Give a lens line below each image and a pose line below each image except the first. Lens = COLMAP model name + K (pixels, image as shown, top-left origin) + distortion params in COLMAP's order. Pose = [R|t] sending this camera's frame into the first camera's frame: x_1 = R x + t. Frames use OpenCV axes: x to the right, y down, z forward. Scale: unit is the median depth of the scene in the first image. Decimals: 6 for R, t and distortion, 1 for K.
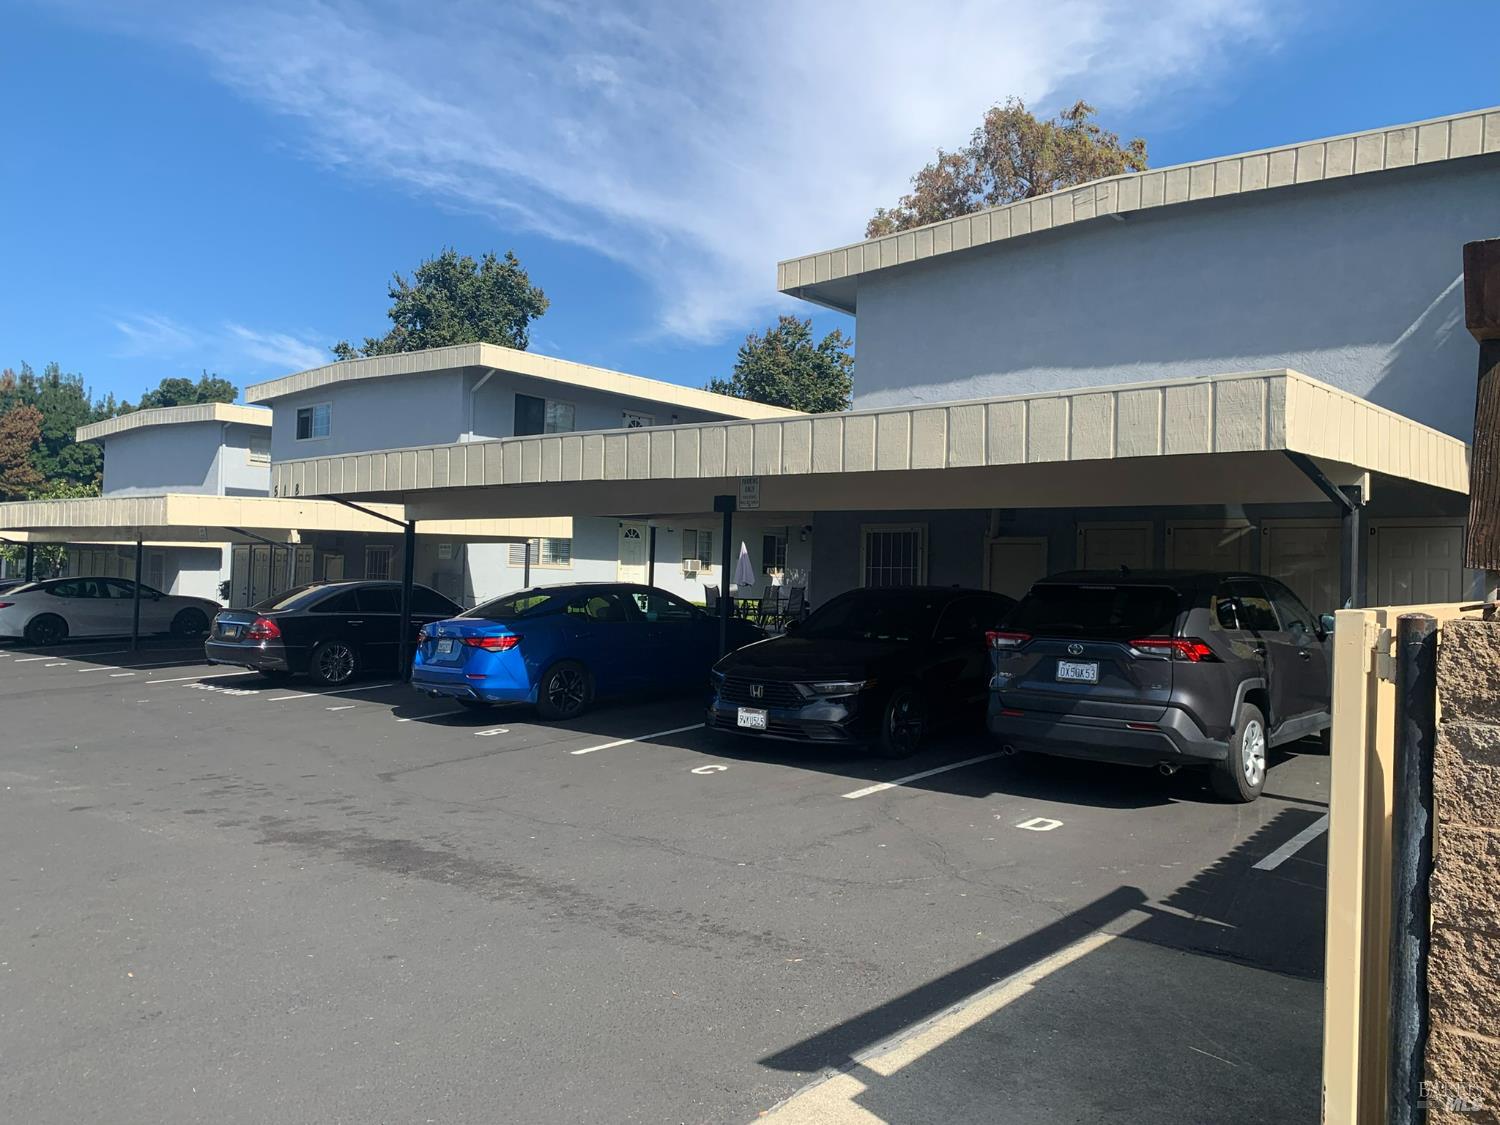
lens RADIAL K [[1140.4, 0, 753.1], [0, 1140.4, 553.2], [0, 0, 1]] dist [0.033412, -0.029821]
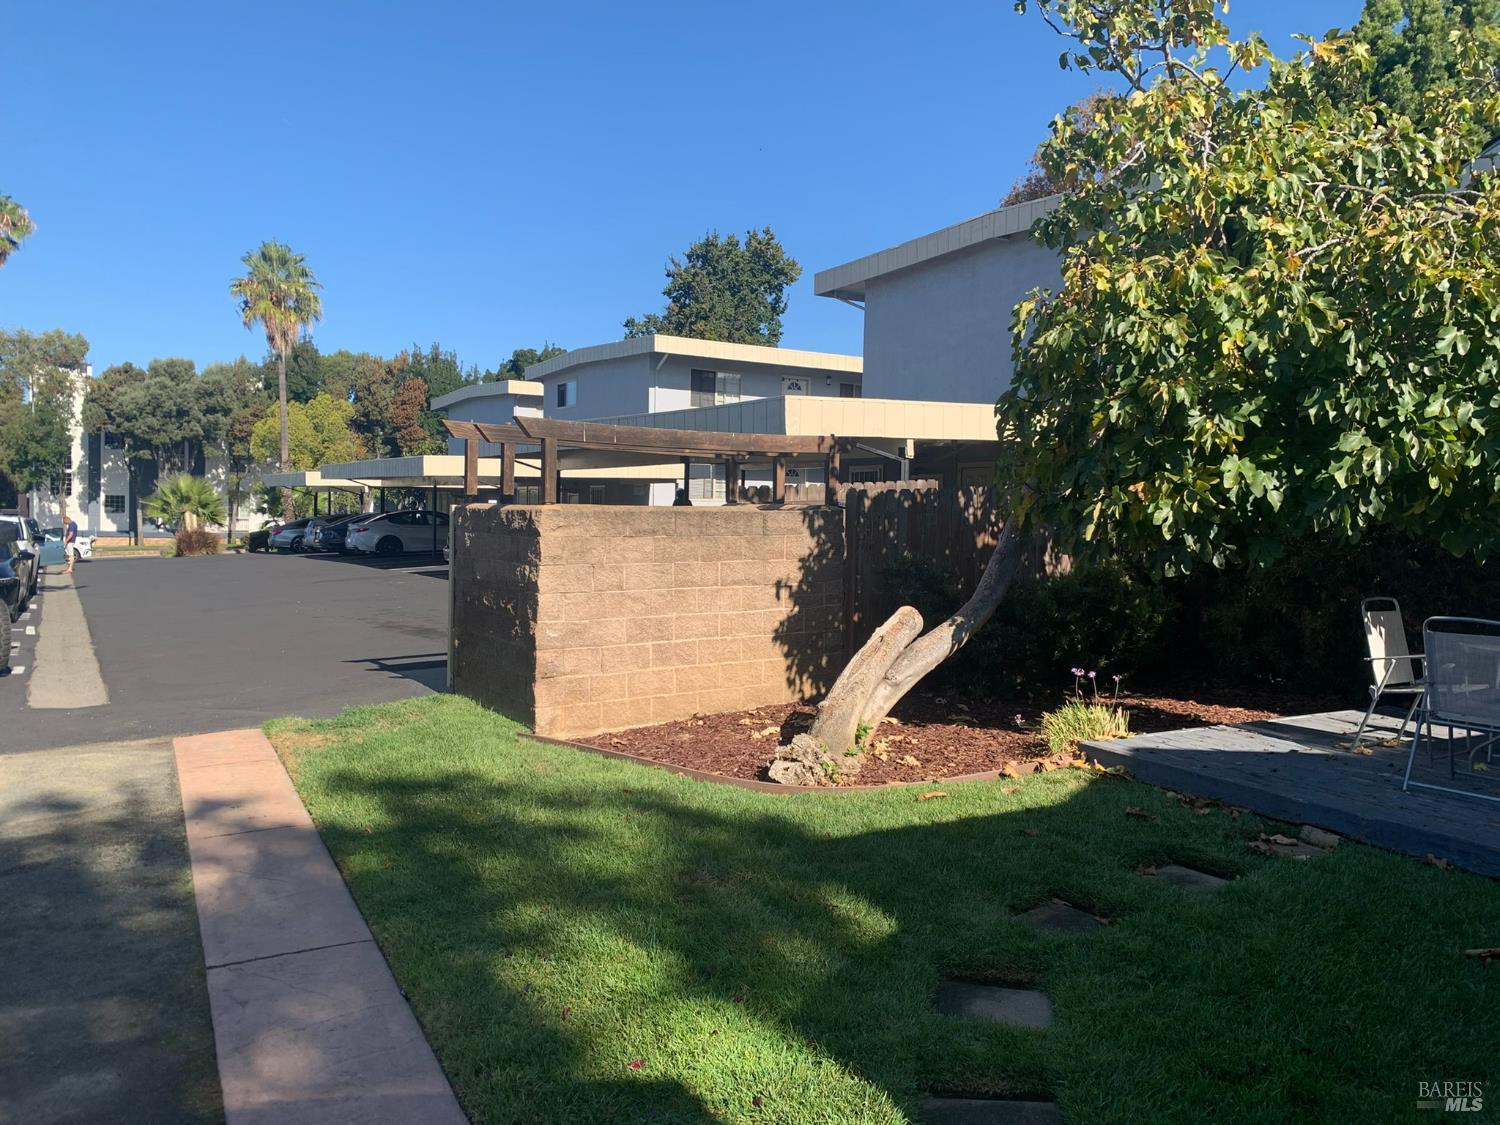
lens RADIAL K [[1140.4, 0, 747.4], [0, 1140.4, 568.7], [0, 0, 1]] dist [0.033412, -0.029821]
pose [[0.950010, 0.013285, -0.311937, 0.137334], [0.007956, 0.997740, 0.066723, 0.000847], [0.312119, -0.065869, 0.947757, -0.119648]]
